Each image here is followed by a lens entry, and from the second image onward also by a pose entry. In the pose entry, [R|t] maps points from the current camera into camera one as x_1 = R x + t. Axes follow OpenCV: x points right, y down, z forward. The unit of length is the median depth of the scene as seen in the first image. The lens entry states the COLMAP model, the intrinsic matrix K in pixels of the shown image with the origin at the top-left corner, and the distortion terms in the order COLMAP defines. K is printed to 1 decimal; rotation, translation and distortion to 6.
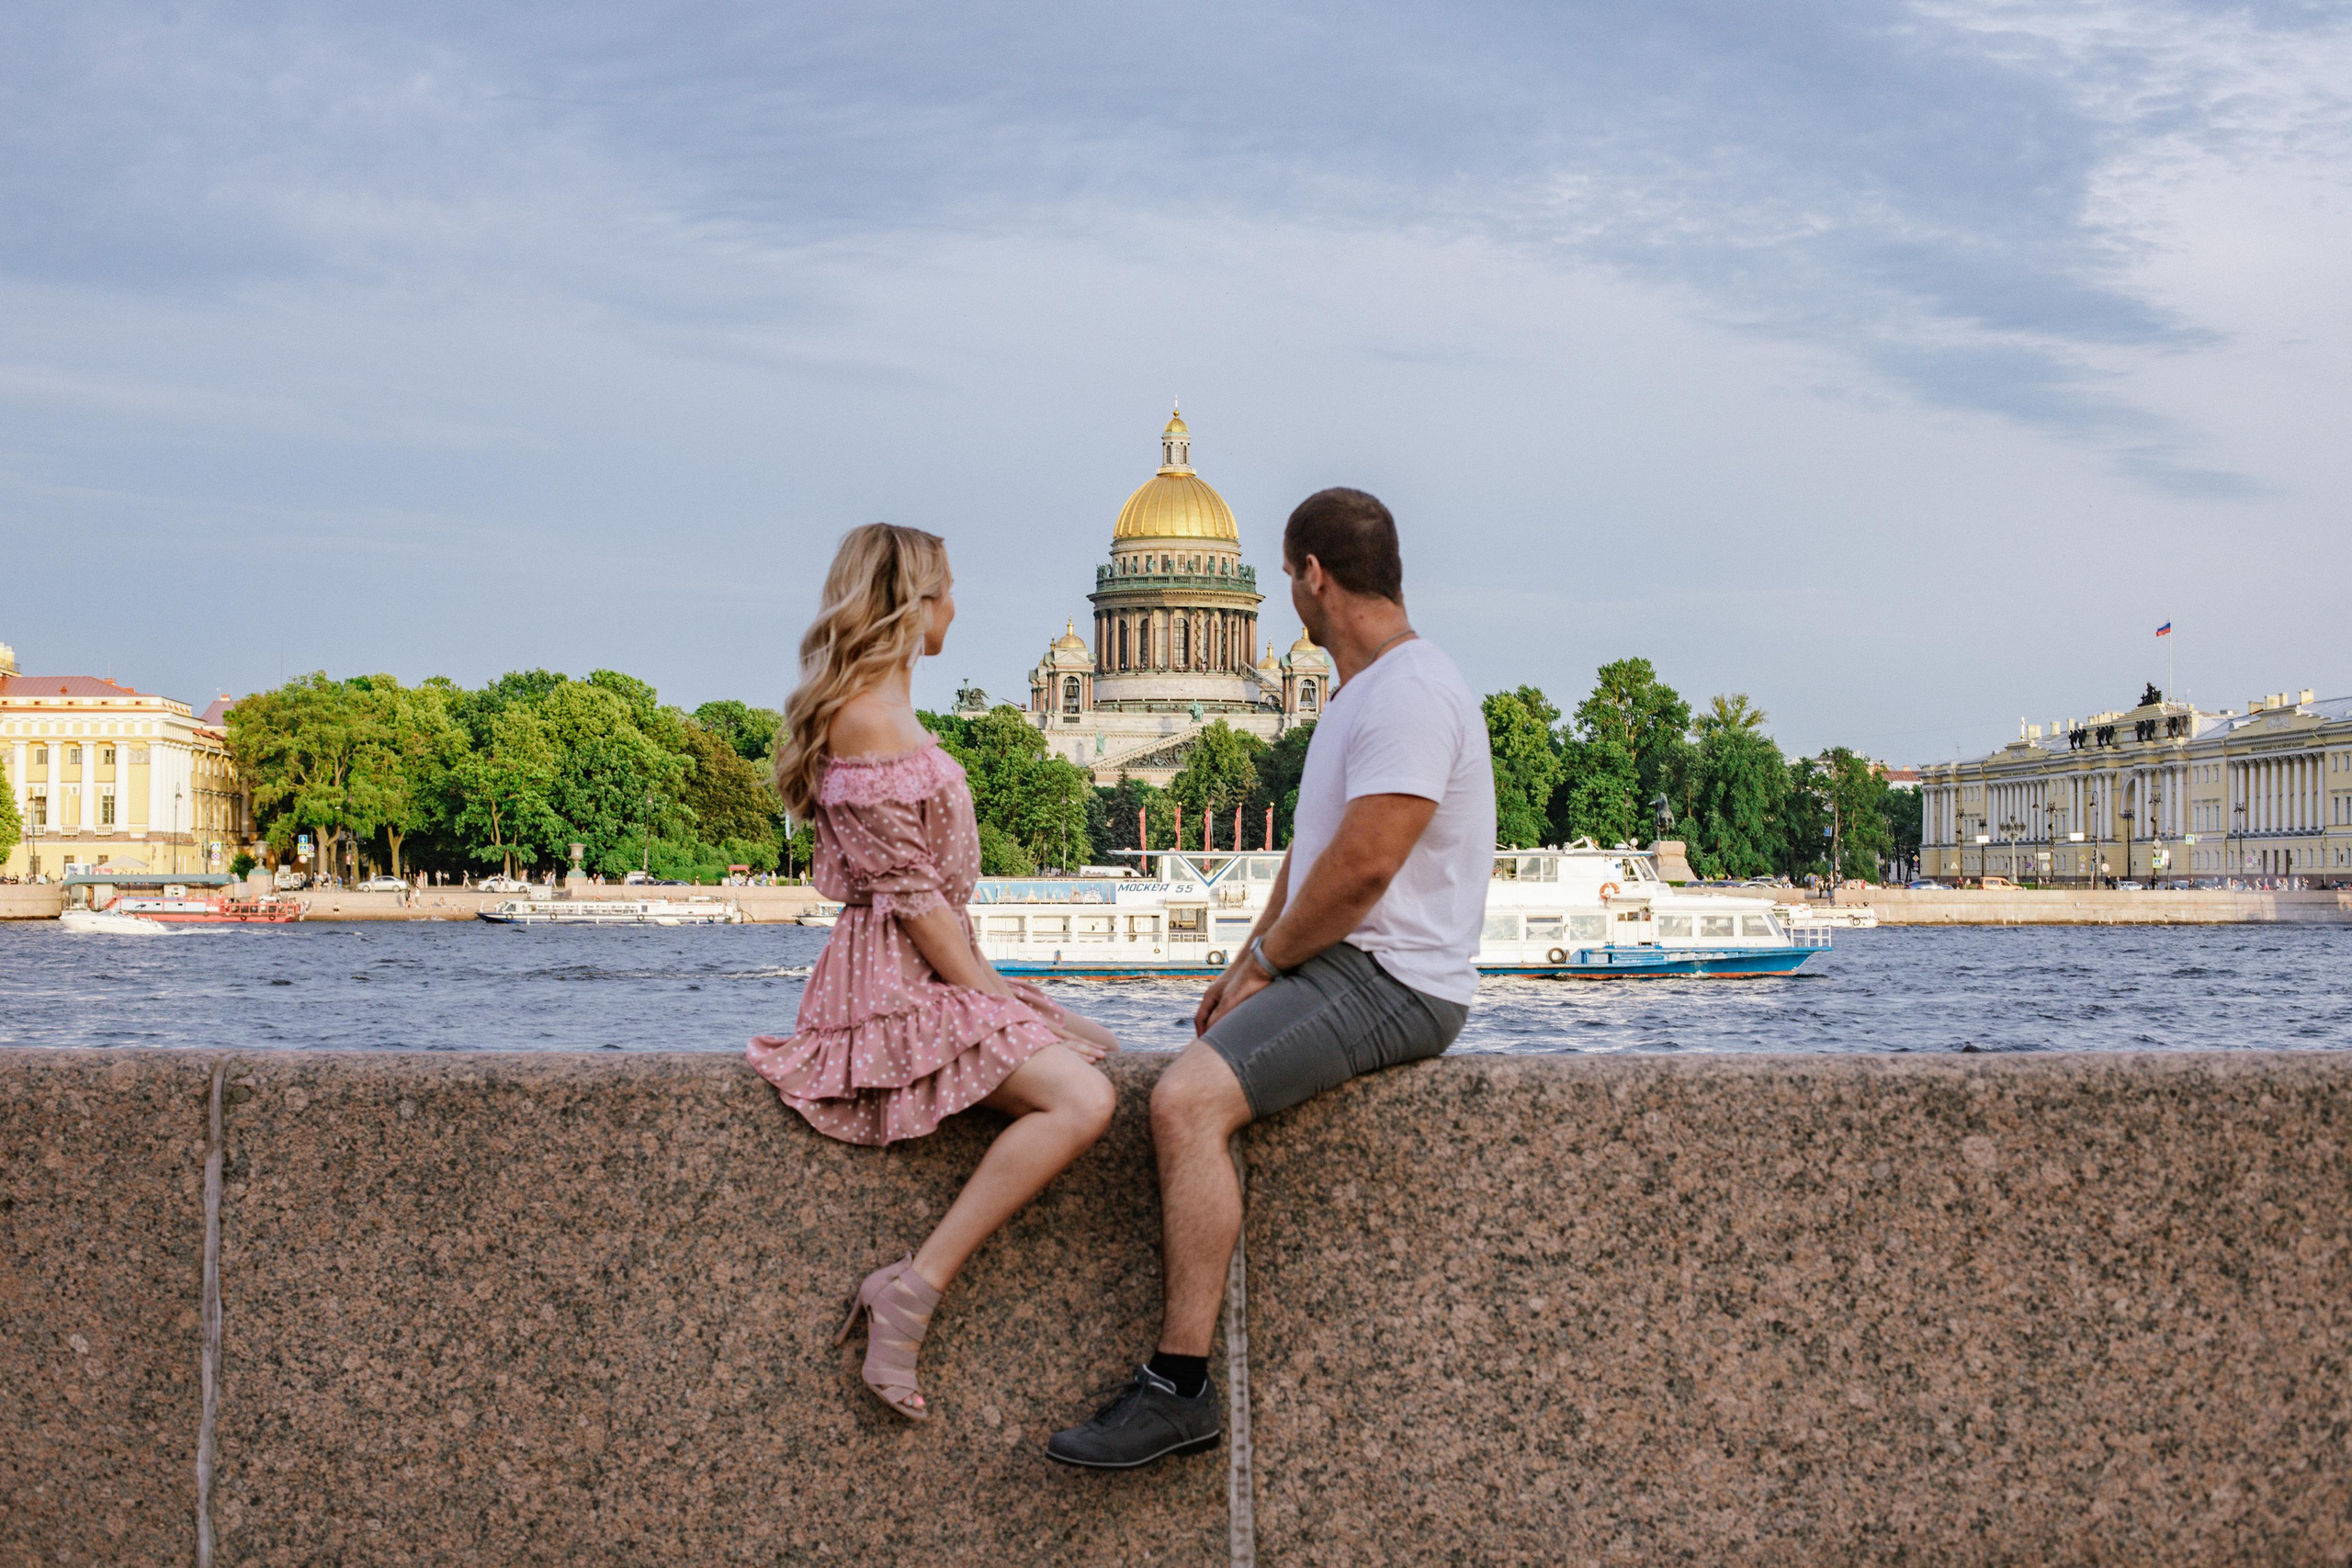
lens RADIAL K [[3472.5, 0, 1184.4], [0, 3472.5, 763.3], [0, 0, 1]] dist [-0.124717, 0.000000]
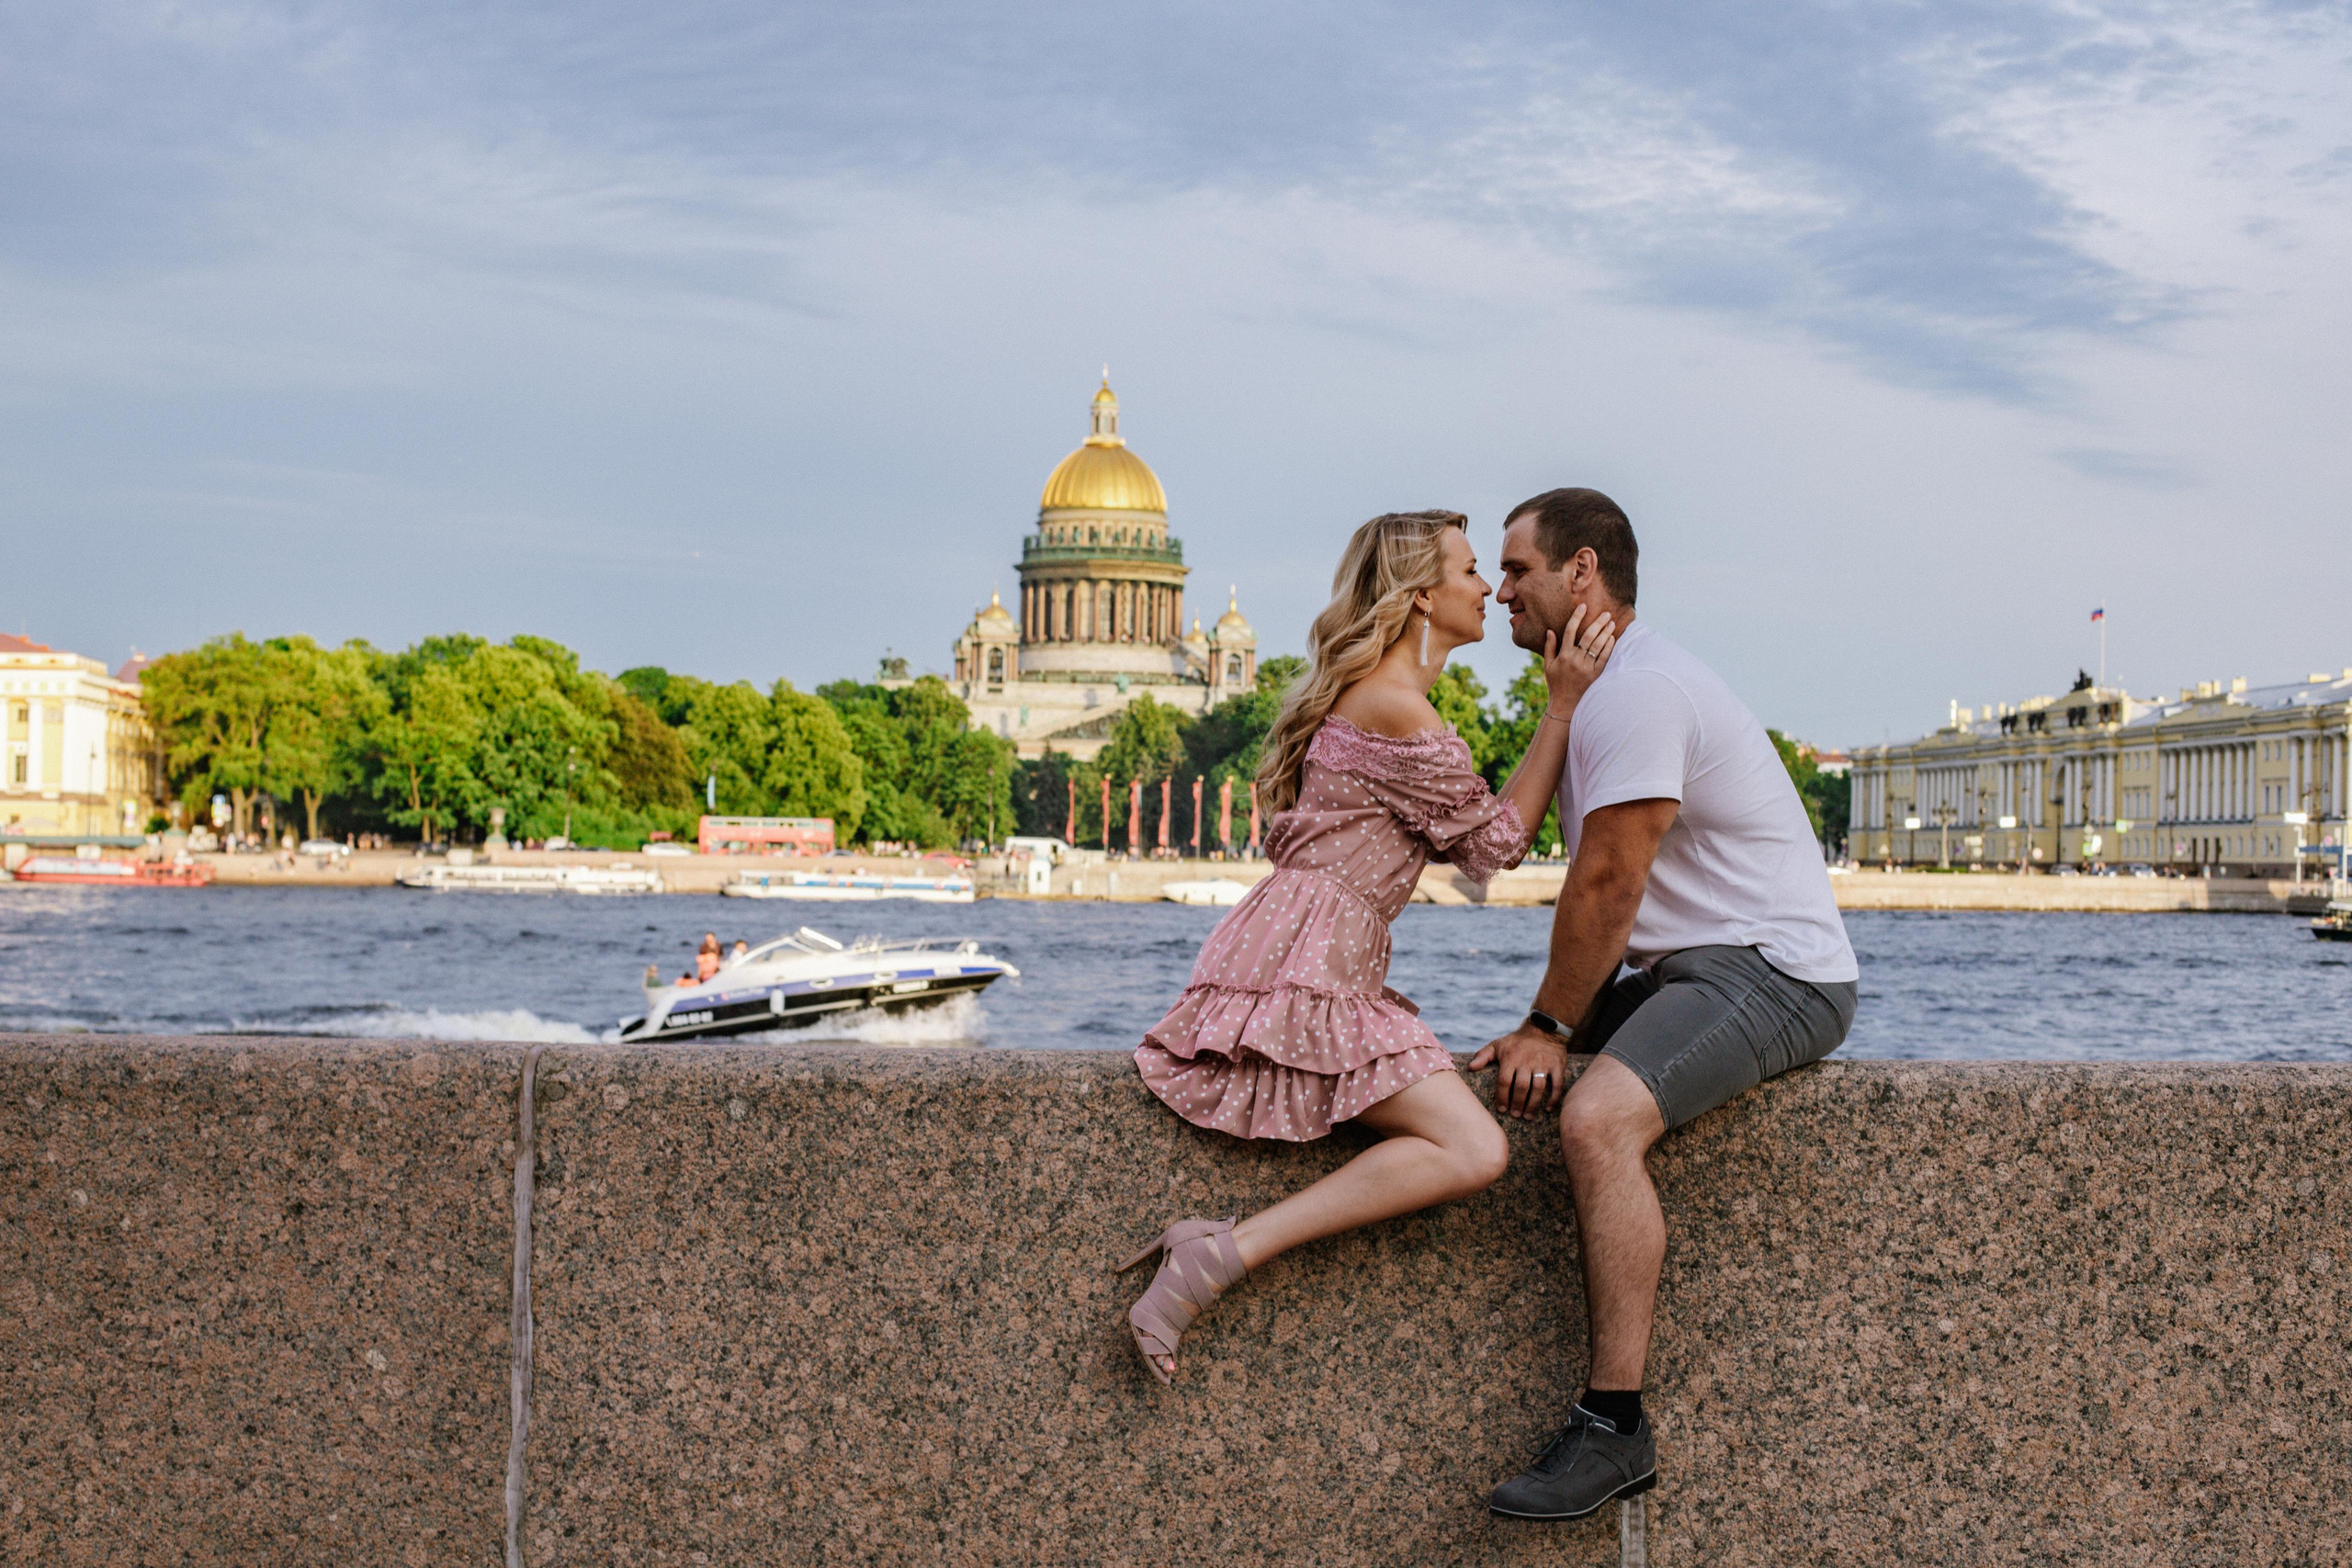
lens RADIAL K [[3472.5, 0, 1180.7], [0, 3472.5, 776.8], [0, 0, 1]] dist [-0.124717, 0.000000]
pose [[0.999641, 0.013285, 0.023262, -0.129769], [-0.013557, 0.999841, 0.011575, -0.001081], [-0.023105, -0.011886, 0.999662, 0.070442]]
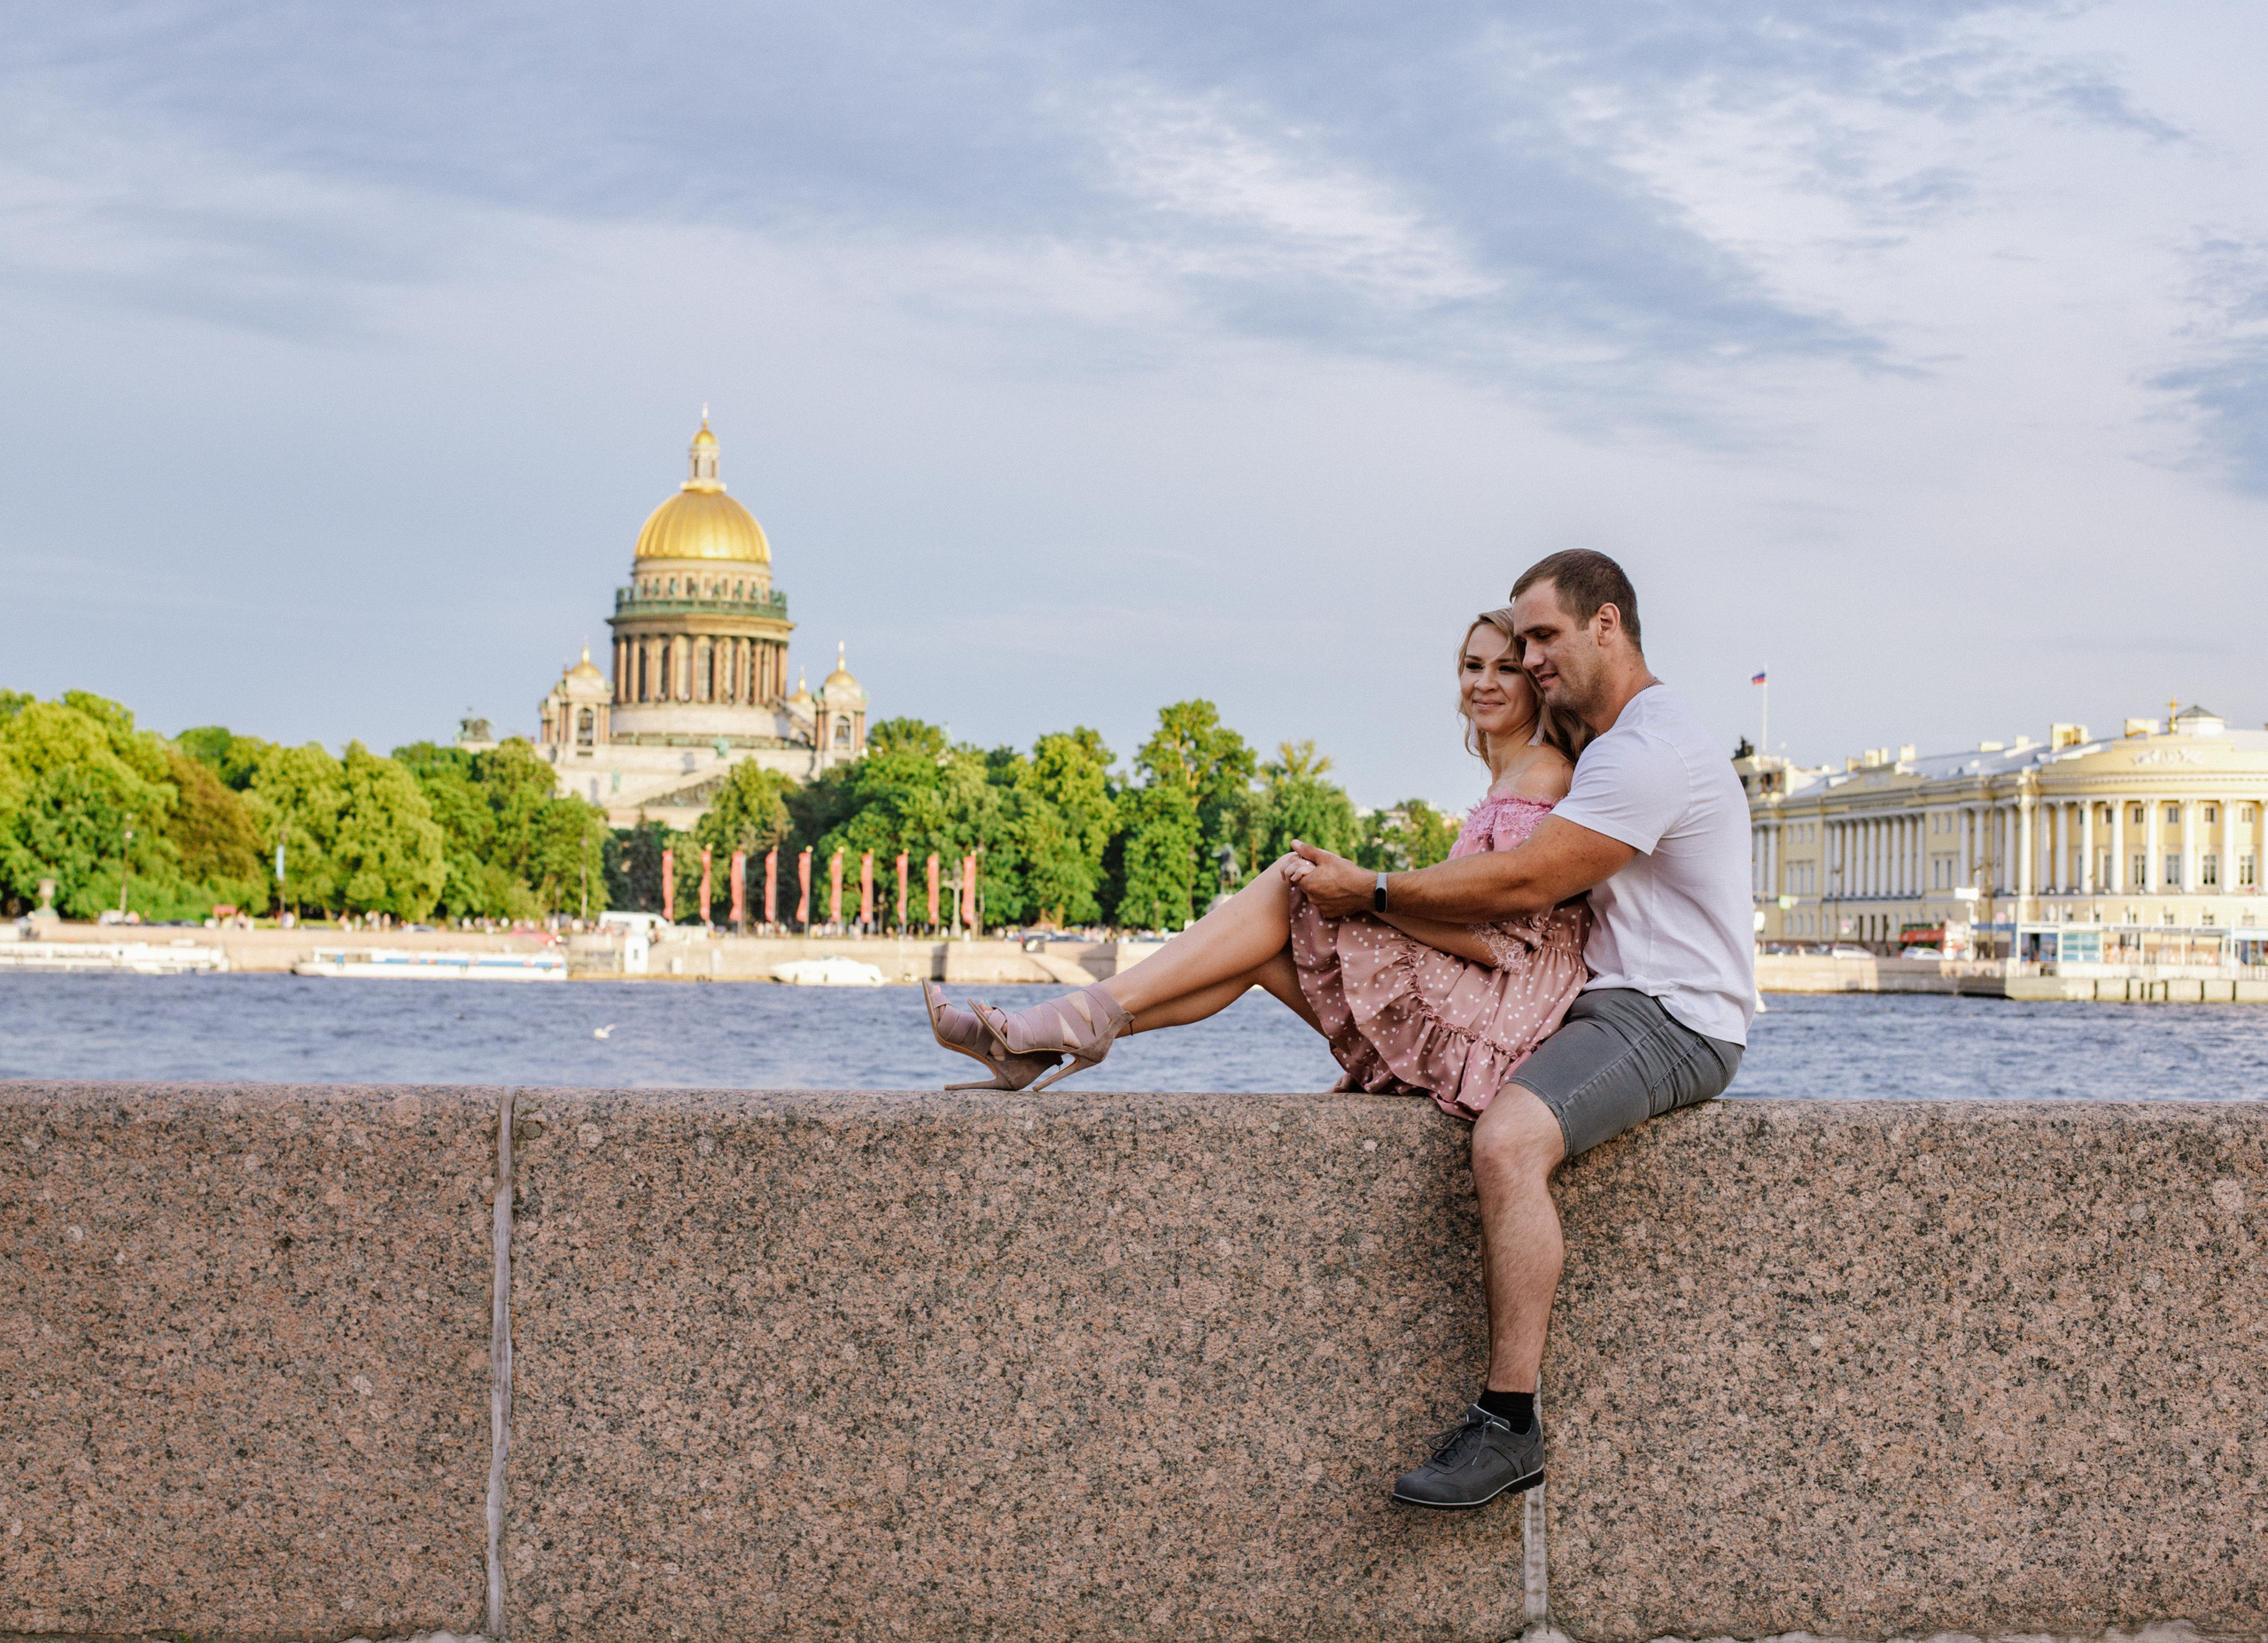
lens RADIAL K [[3733.8, 0, 1089.4], [0, 3733.8, 791.0], [0, 0, 1]] dist [-0.126707, 0.000000]
pose [[0.994210, 0.017746, 0.105976, -0.231450], [-0.017306, 0.999837, -0.005070, 0.002385], [-0.106049, 0.003207, 0.994356, -0.070672]]
